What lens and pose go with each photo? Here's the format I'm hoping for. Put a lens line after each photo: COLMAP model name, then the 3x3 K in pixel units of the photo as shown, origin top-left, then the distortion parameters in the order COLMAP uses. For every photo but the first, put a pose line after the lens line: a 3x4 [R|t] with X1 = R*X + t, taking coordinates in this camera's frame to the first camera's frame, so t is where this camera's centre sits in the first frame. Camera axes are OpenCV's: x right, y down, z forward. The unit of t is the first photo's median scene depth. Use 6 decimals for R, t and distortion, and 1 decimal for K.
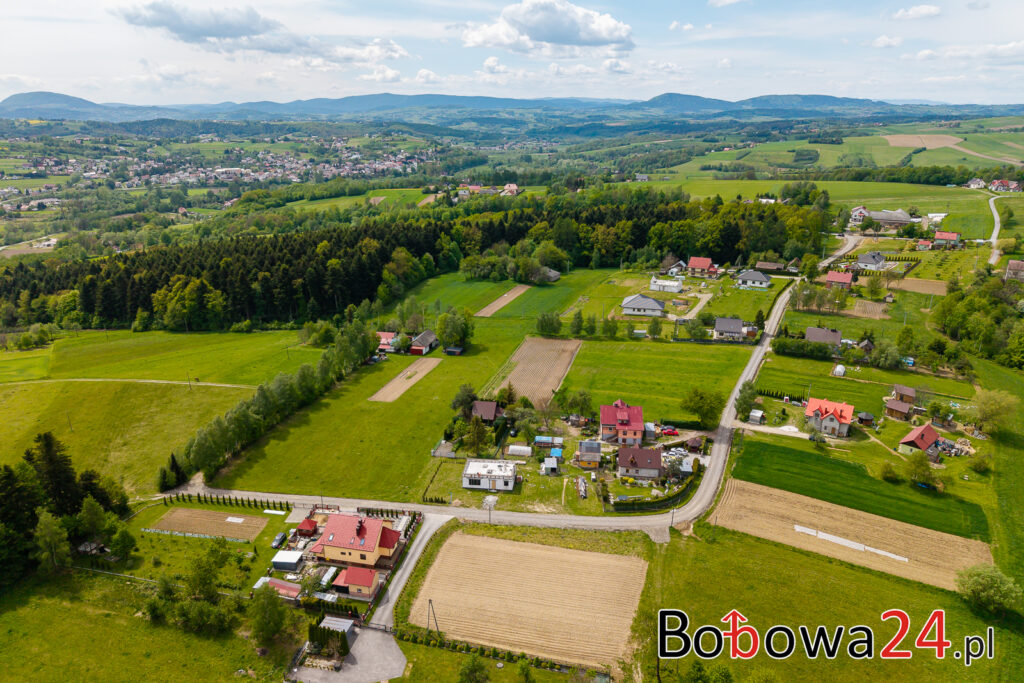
lens RADIAL K [[684.4, 0, 516.9], [0, 684.4, 340.1], [0, 0, 1]] dist [0.018155, -0.019804]
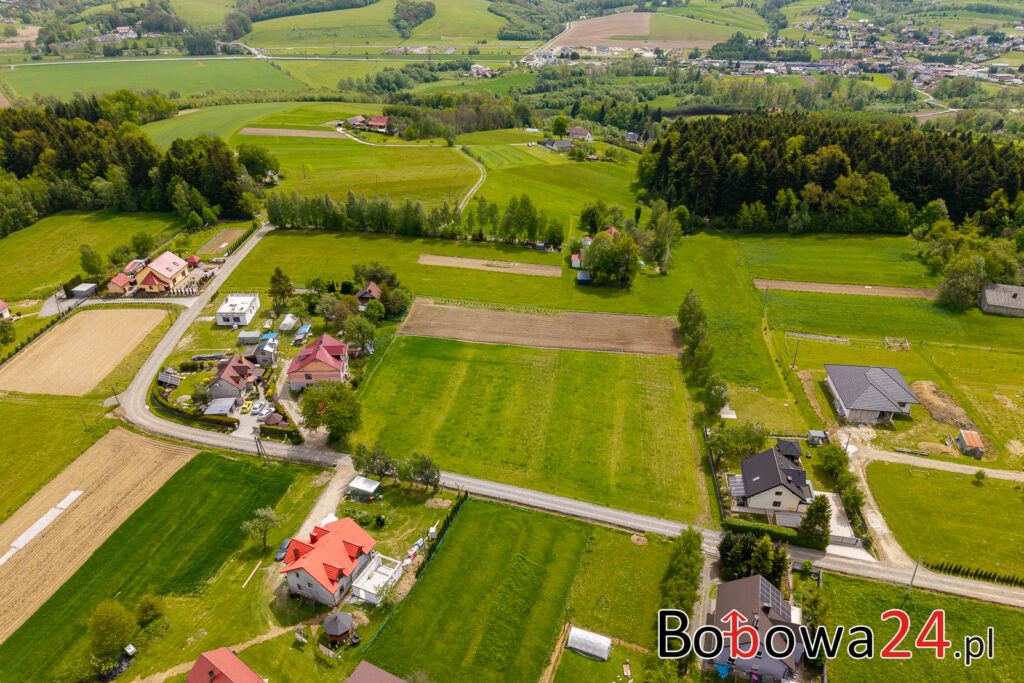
lens RADIAL K [[674.4, 0, 511.3], [0, 674.4, 400.7], [0, 0, 1]] dist [0.032940, -0.022579]
pose [[0.135651, 0.549819, -0.824195, 0.430350], [-0.320761, 0.811453, 0.488526, -0.155199], [0.937396, 0.198101, 0.286435, 0.479823]]
